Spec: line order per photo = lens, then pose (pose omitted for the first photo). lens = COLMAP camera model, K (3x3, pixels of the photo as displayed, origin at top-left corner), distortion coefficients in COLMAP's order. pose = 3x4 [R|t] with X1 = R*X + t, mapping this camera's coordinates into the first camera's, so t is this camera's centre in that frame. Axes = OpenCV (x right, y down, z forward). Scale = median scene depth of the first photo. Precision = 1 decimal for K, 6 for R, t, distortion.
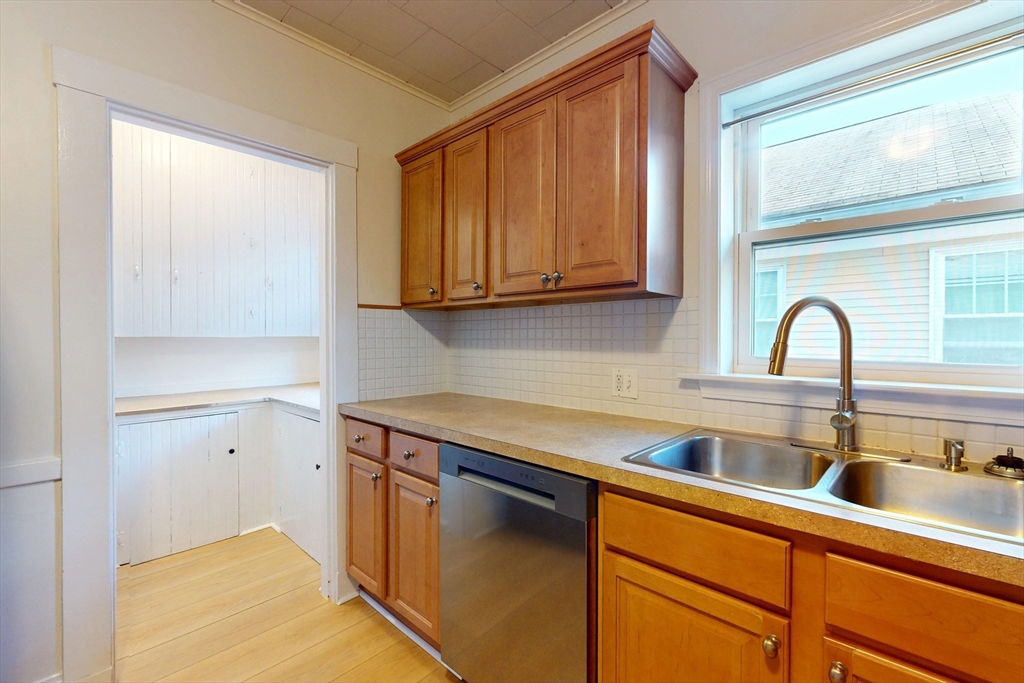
lens RADIAL K [[444.6, 0, 512.8], [0, 444.6, 341.3], [0, 0, 1]] dist [-0.000029, 0.000498]
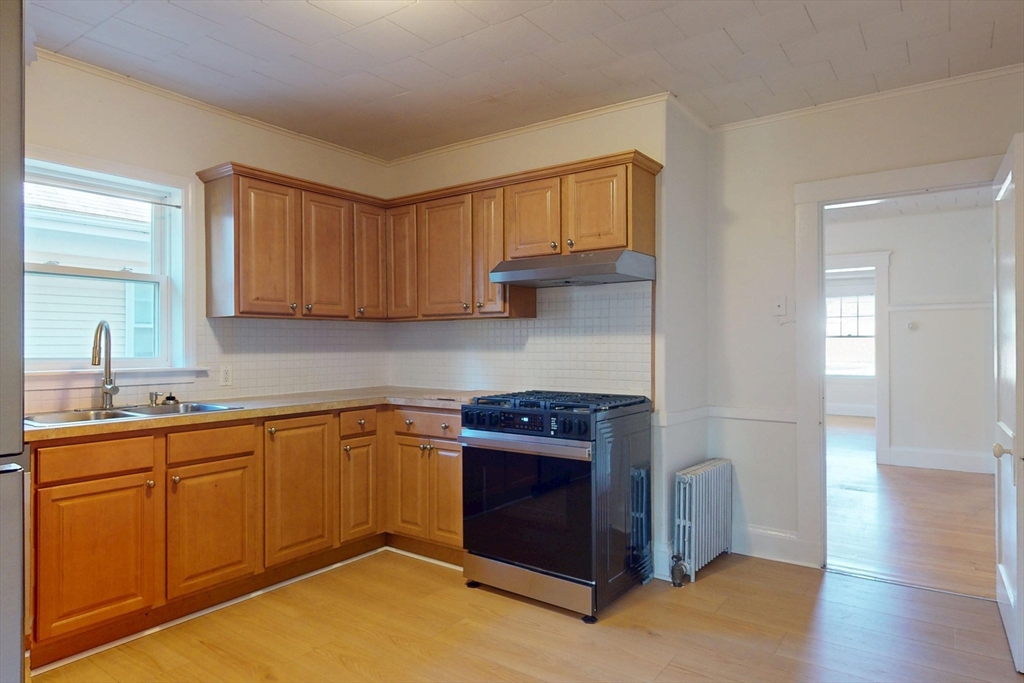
lens RADIAL K [[622.9, 0, 513.6], [0, 622.9, 343.9], [0, 0, 1]] dist [0.005252, 0.000574]
pose [[-0.132140, -0.000824, 0.991231, -1.285842], [0.007573, 0.999970, 0.001841, 0.001026], [-0.991202, 0.007750, -0.132130, -0.176555]]
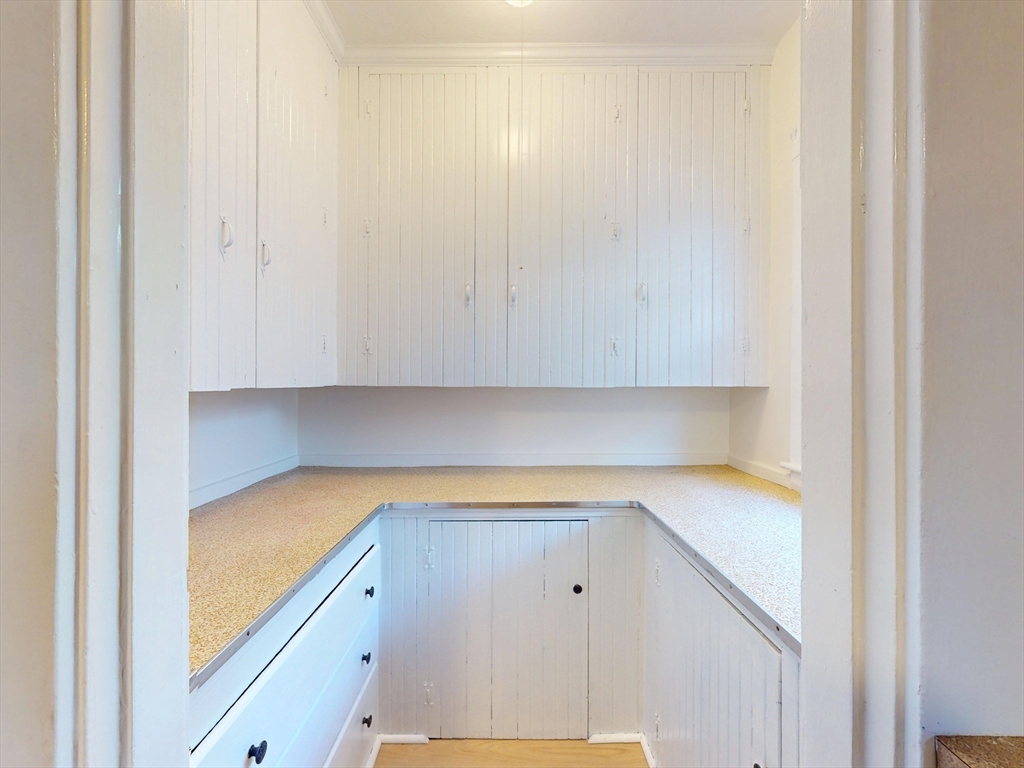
lens RADIAL K [[416.4, 0, 514.1], [0, 416.4, 387.3], [0, 0, 1]] dist [-0.001590, -0.000035]
pose [[0.682732, 0.005164, -0.730651, -0.463320], [-0.007801, 0.999970, -0.000223, -0.014068], [0.730628, 0.005852, 0.682751, 0.888743]]
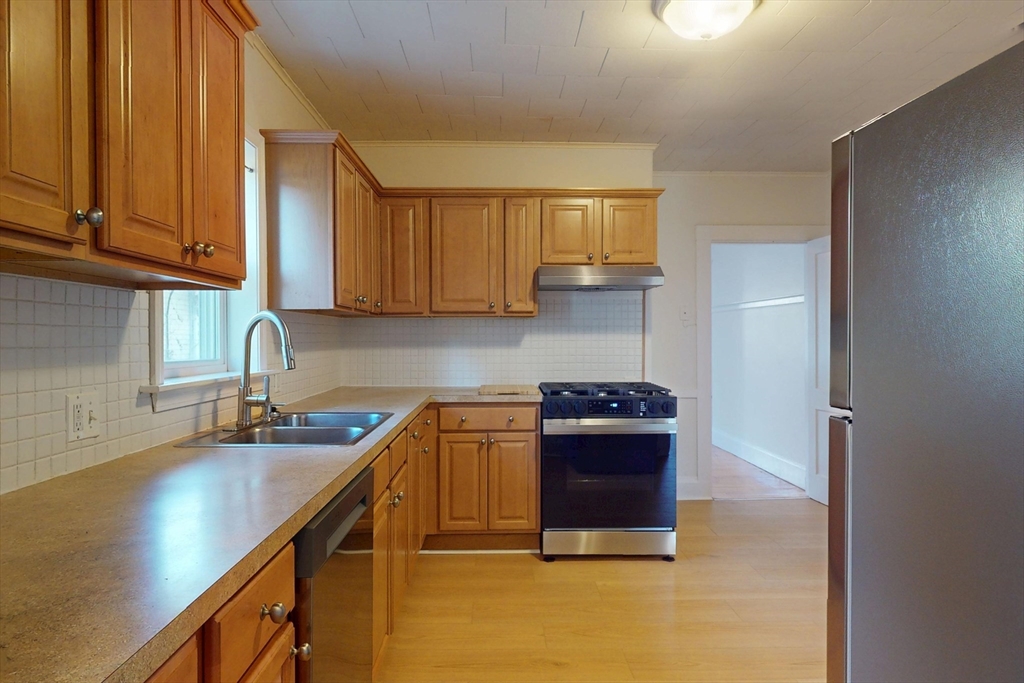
lens RADIAL K [[622.9, 0, 518.2], [0, 622.9, 345.0], [0, 0, 1]] dist [0.005252, 0.000574]
pose [[-0.710217, -0.007332, 0.703945, -0.800939], [0.005220, 0.999863, 0.015681, -0.016257], [-0.703963, 0.014812, -0.710082, 1.196750]]
